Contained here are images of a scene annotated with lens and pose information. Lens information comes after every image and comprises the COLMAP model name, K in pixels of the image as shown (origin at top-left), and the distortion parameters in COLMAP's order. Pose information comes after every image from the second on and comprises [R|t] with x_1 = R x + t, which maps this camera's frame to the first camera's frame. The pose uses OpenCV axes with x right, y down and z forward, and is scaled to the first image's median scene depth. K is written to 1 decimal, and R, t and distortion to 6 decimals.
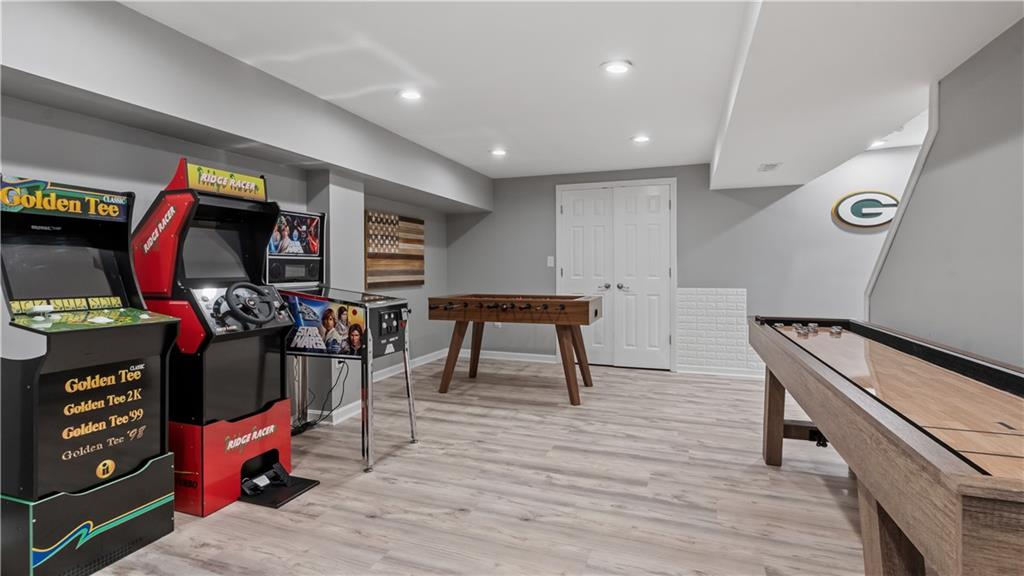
lens RADIAL K [[493.0, 0, 506.9], [0, 493.0, 284.6], [0, 0, 1]] dist [-0.000125, 0.000285]
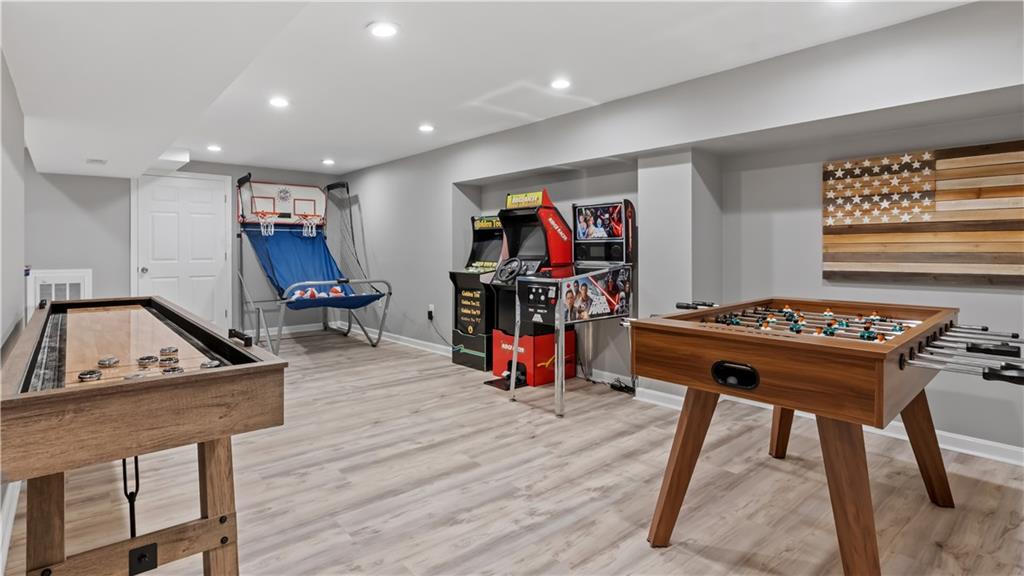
lens RADIAL K [[519.4, 0, 511.0], [0, 519.4, 265.7], [0, 0, 1]] dist [-0.000621, 0.000294]
pose [[-0.488678, 0.028548, -0.871997, 0.834544], [-0.026483, 0.998519, 0.047532, -0.050012], [0.872062, 0.046321, -0.487198, 1.474753]]
